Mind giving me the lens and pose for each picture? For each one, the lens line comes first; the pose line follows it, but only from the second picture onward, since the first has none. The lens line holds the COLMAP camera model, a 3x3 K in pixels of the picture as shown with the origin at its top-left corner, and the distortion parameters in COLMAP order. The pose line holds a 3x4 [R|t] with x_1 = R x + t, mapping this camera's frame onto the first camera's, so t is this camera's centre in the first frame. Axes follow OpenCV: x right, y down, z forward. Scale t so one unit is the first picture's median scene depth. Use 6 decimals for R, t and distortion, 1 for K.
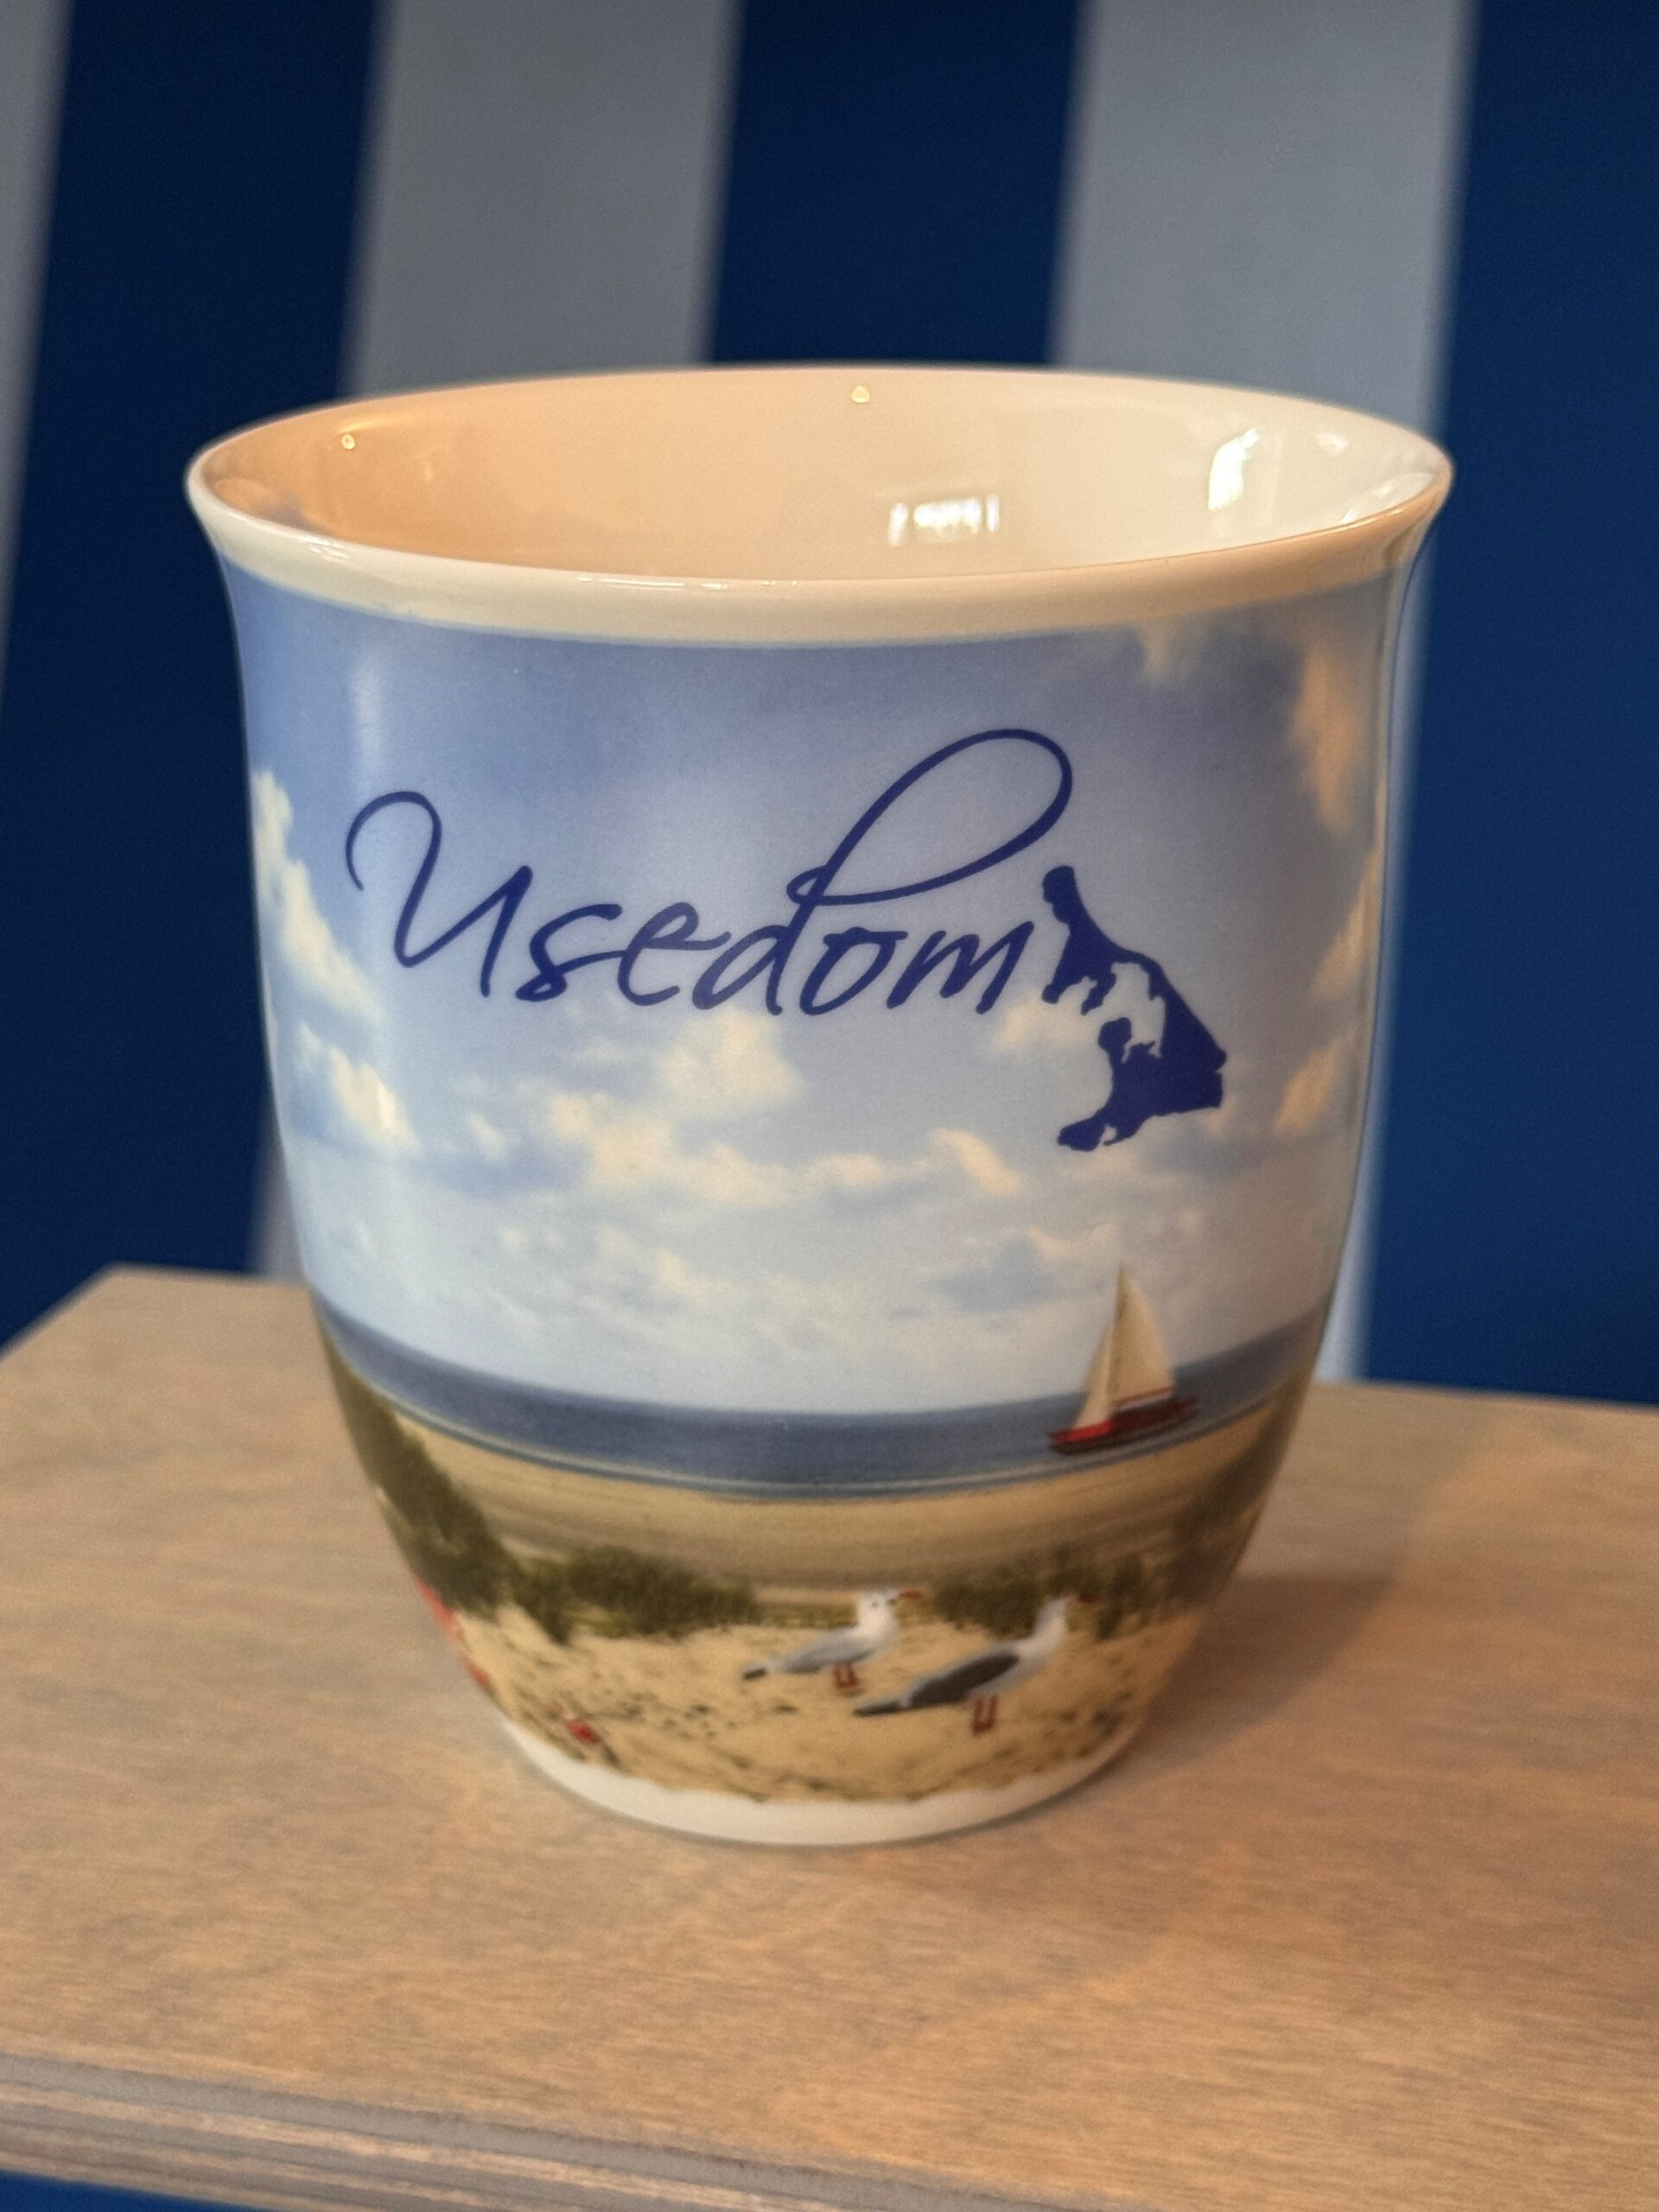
lens RADIAL K [[4273.6, 0, 823.4], [0, 4273.6, 1116.2], [0, 0, 1]] dist [0.129327, 0.000000]
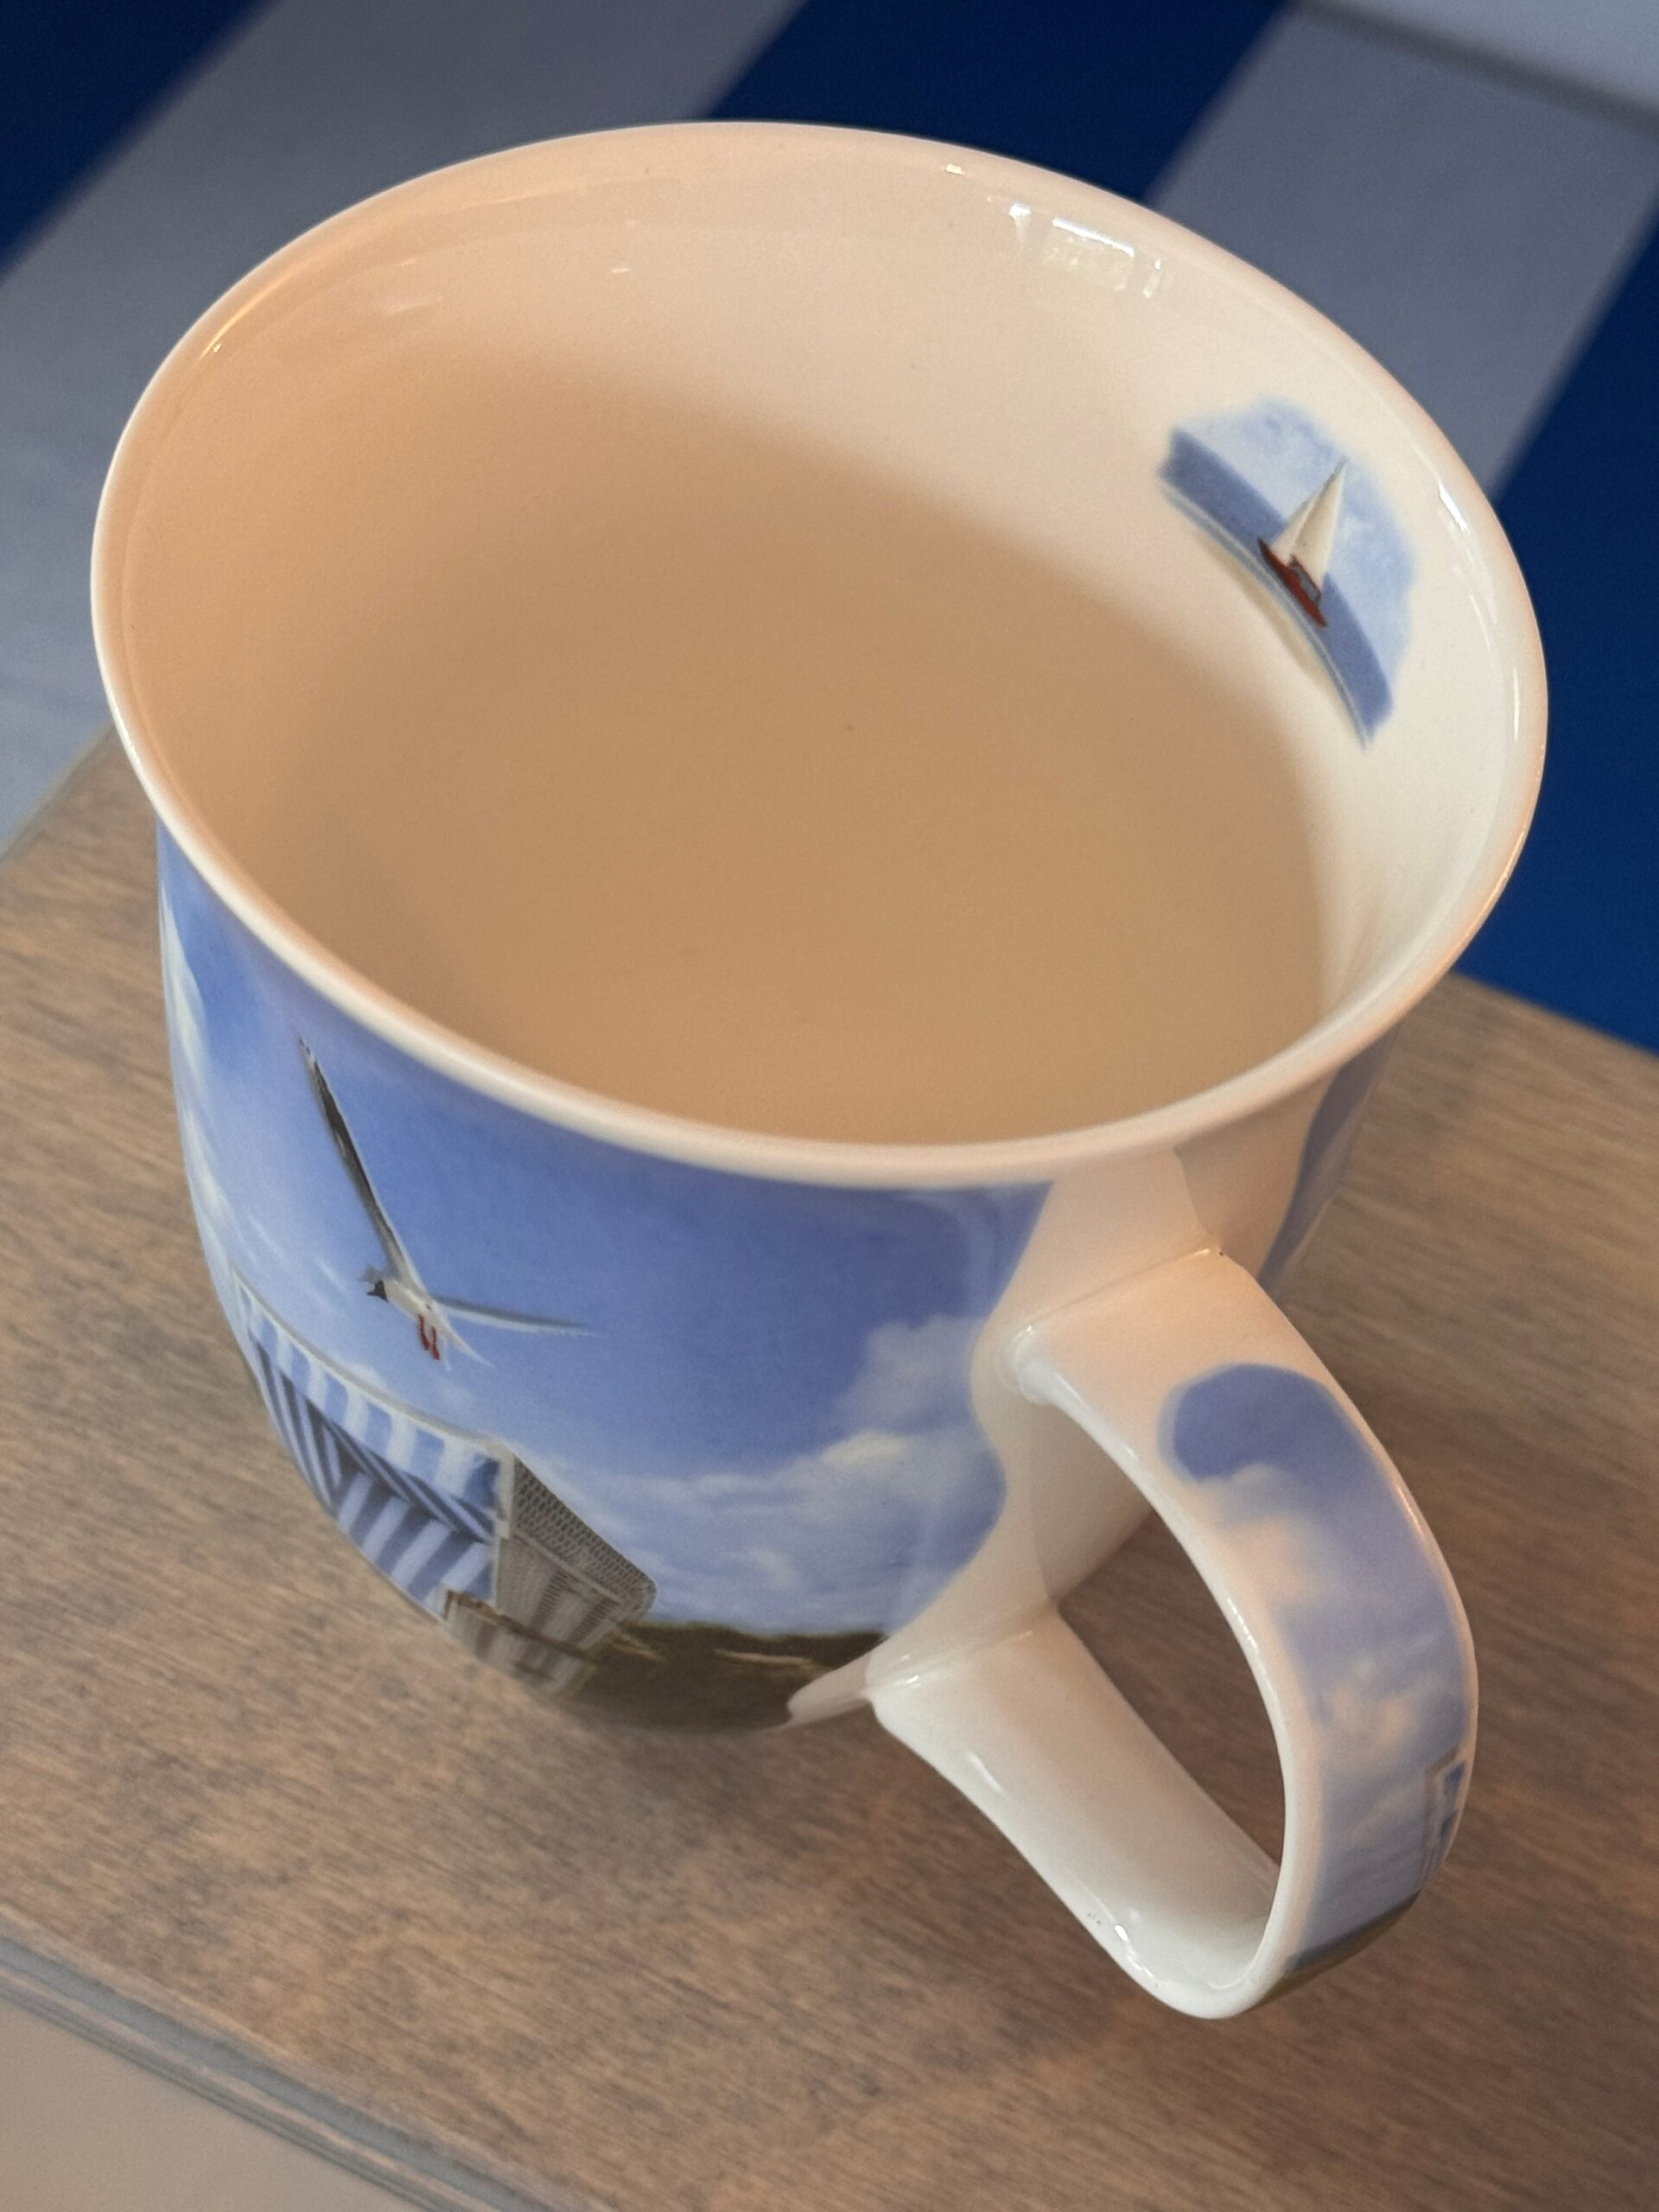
lens RADIAL K [[4273.6, 0, 819.1], [0, 4273.6, 1155.4], [0, 0, 1]] dist [0.129327, 0.000000]
pose [[0.979220, 0.202398, -0.012776, -0.023292], [-0.161916, 0.818189, 0.551679, -0.555605], [0.122112, -0.538147, 0.833958, 0.230773]]
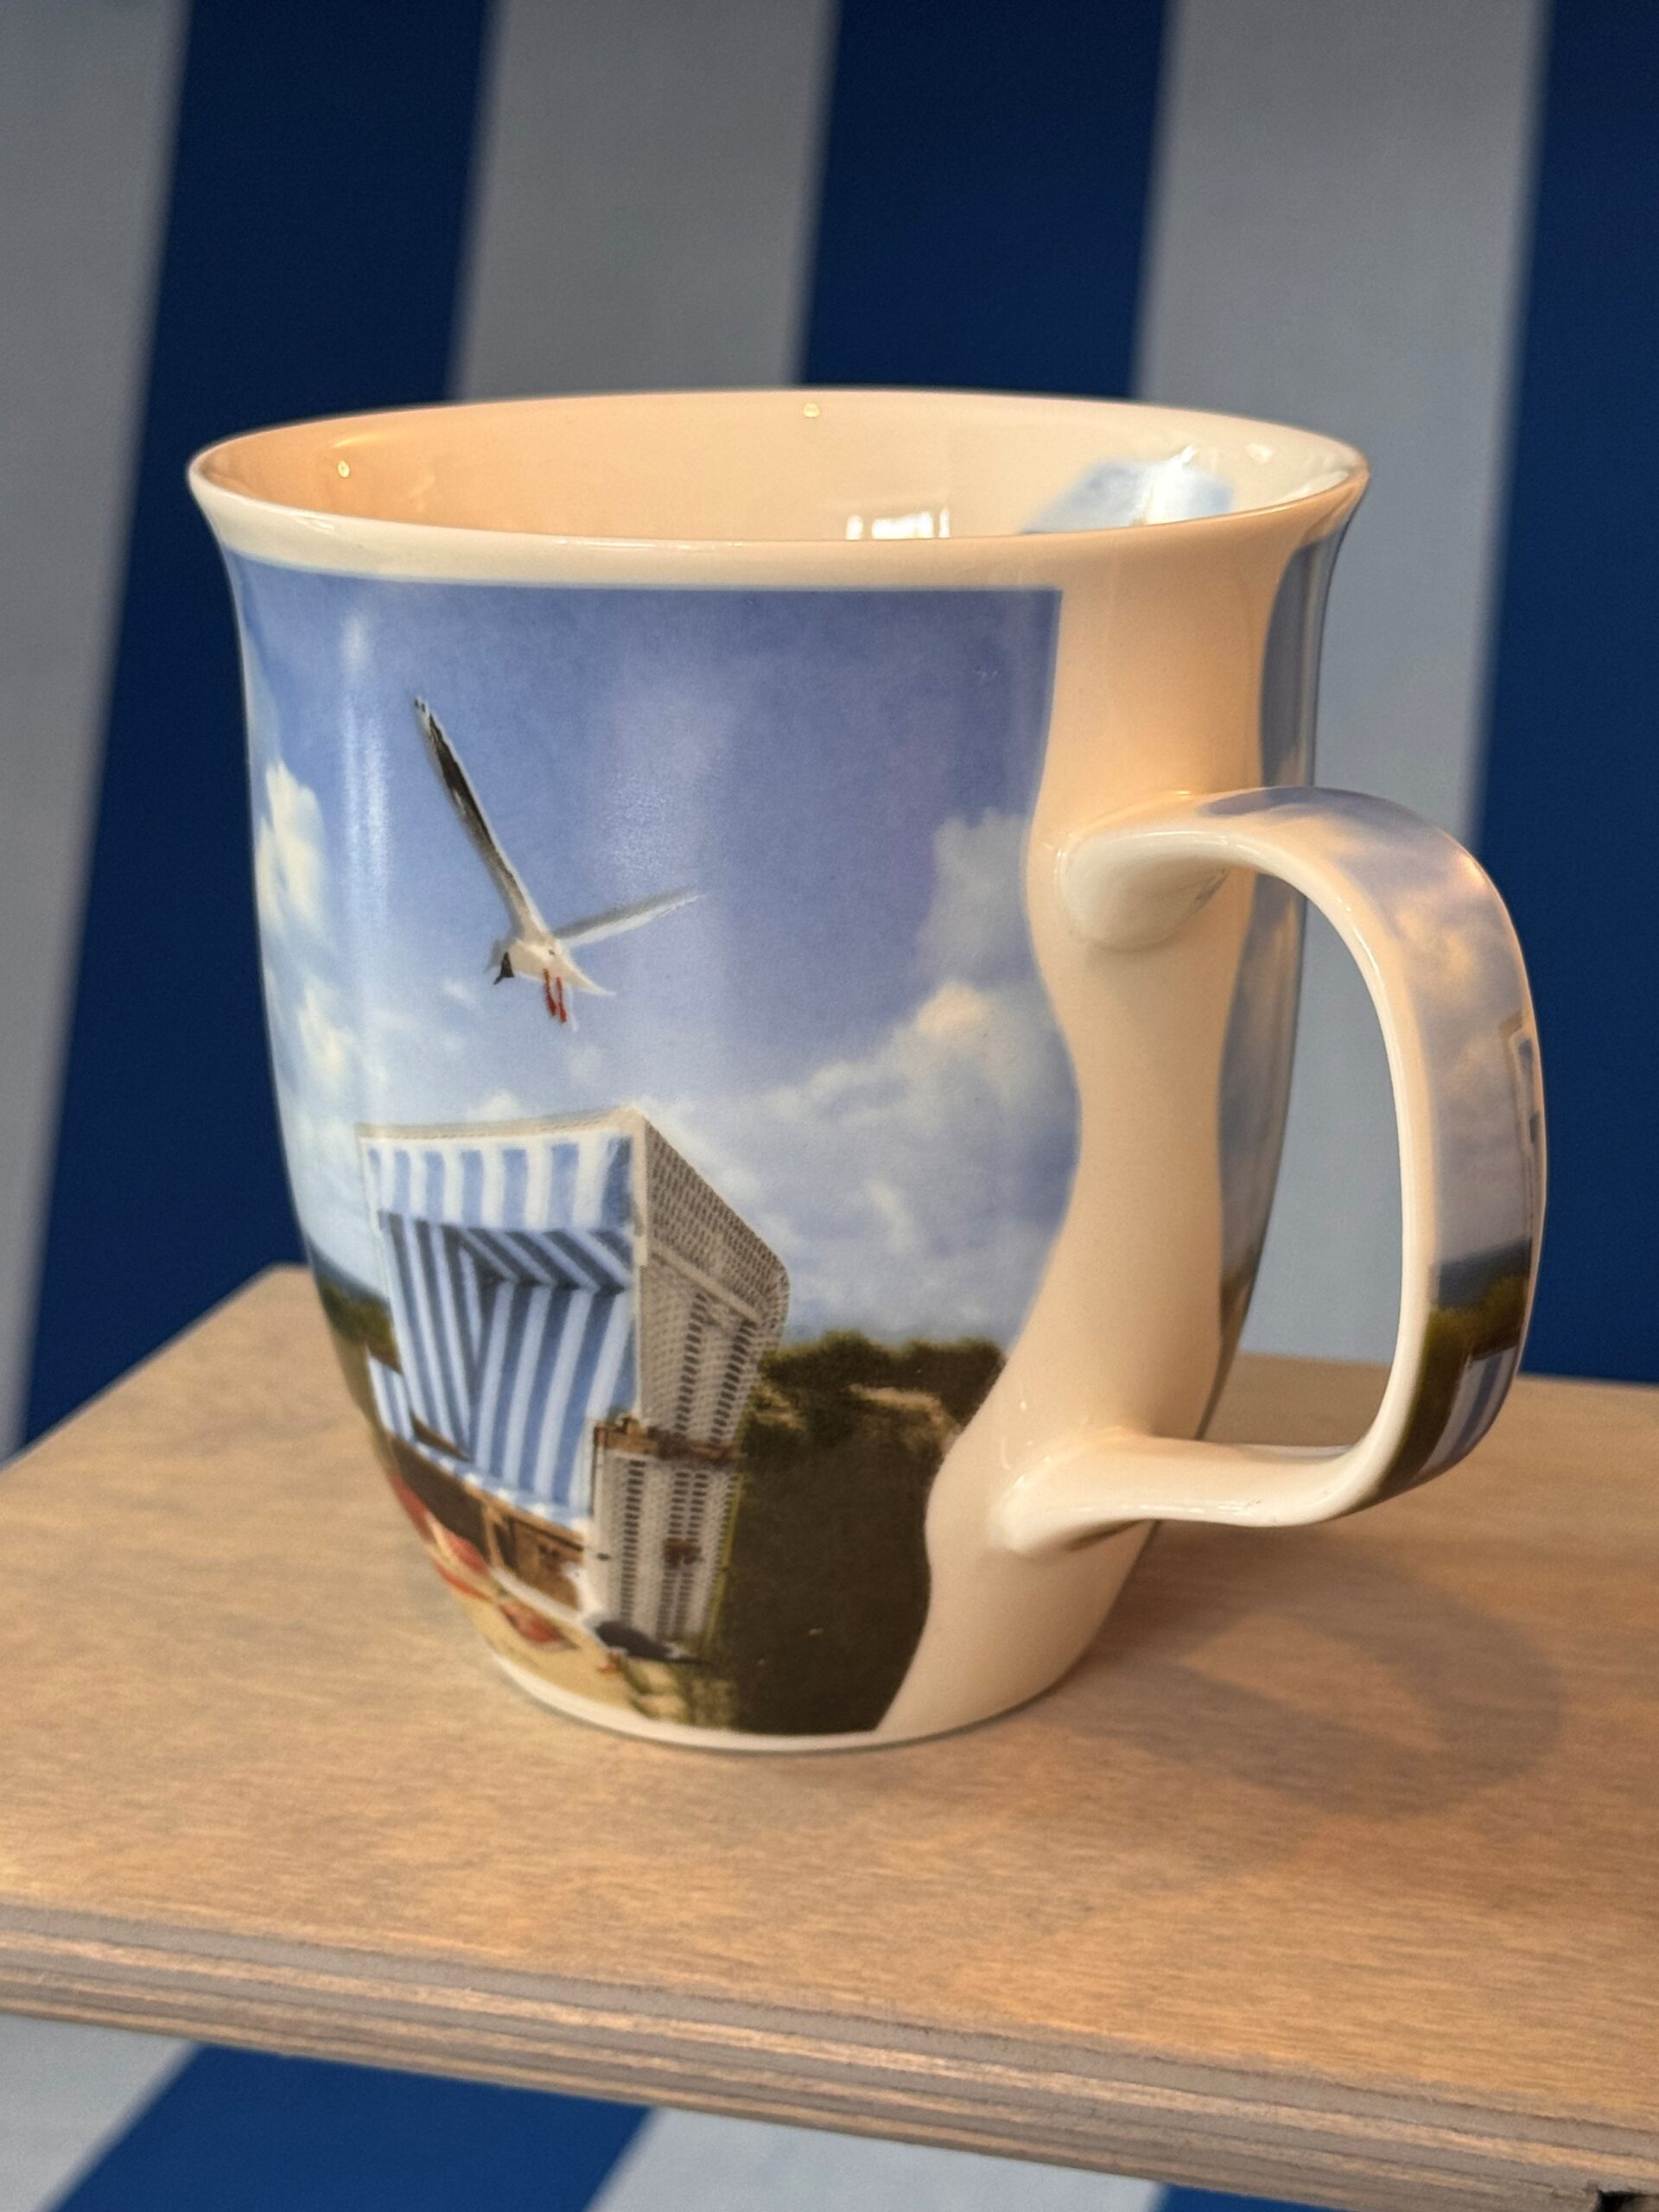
lens RADIAL K [[4273.6, 0, 840.5], [0, 4273.6, 1116.3], [0, 0, 1]] dist [0.129327, 0.000000]
pose [[0.999977, 0.006410, -0.002125, -0.036854], [-0.006481, 0.999363, -0.035087, 0.050584], [0.001899, 0.035100, 0.999382, -0.069208]]
